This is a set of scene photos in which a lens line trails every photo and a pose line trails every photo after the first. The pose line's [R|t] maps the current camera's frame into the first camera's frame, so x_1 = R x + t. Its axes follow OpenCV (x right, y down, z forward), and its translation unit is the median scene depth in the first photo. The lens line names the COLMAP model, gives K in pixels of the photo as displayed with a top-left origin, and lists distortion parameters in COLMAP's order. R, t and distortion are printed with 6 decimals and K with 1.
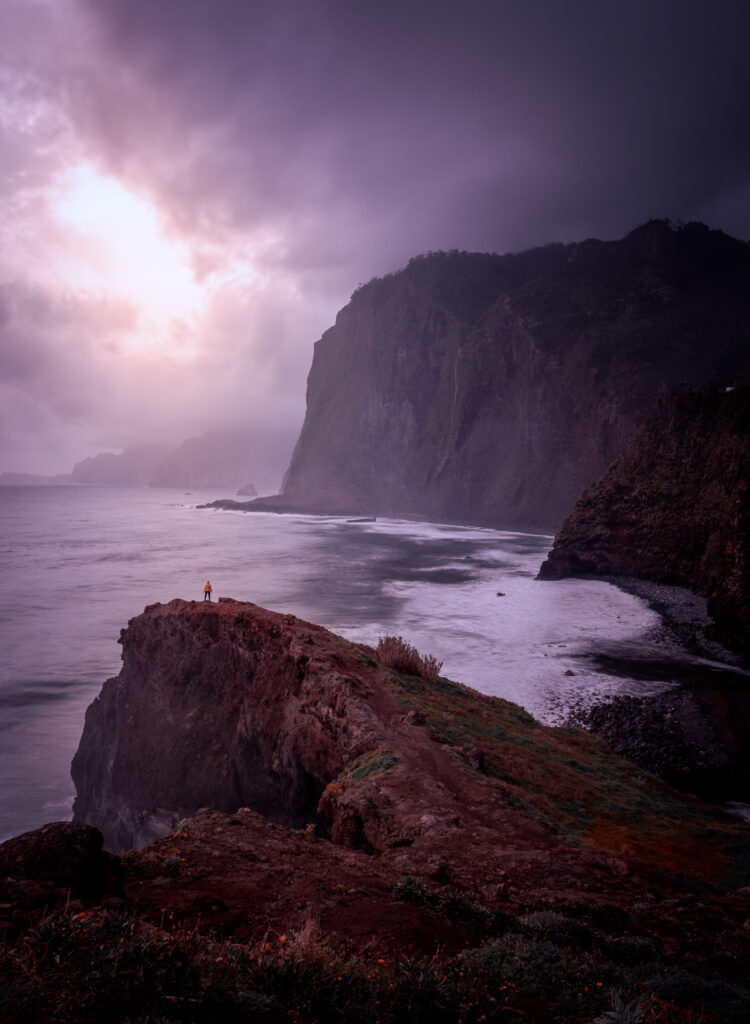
lens RADIAL K [[740.7, 0, 374.9], [0, 740.7, 511.5], [0, 0, 1]] dist [-0.003458, 0.000367]
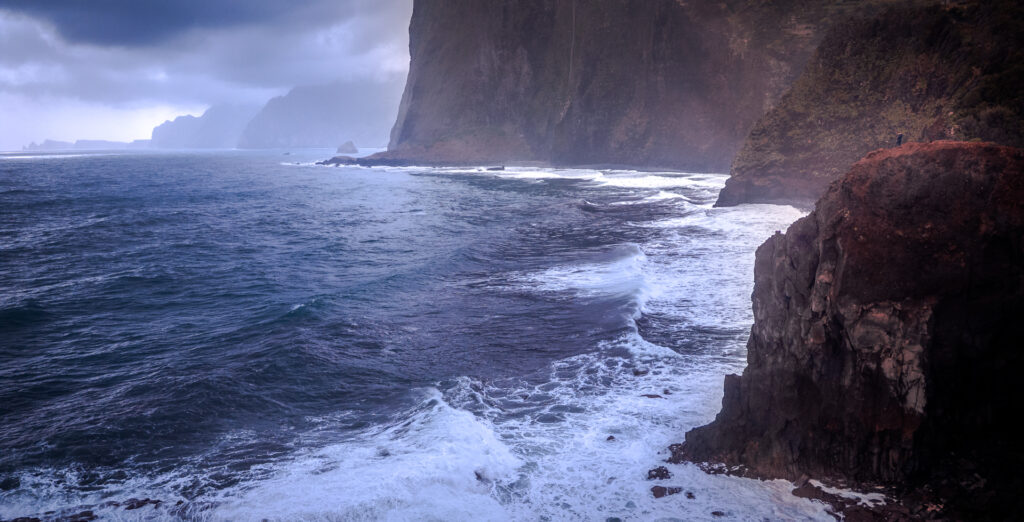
lens RADIAL K [[735.8, 0, 511.8], [0, 735.8, 261.1], [0, 0, 1]] dist [0.057946, -0.003495]
pose [[0.995219, -0.059905, 0.077142, -0.165159], [0.049630, 0.990423, 0.128835, 0.018144], [-0.084121, -0.124390, 0.988661, -0.044124]]
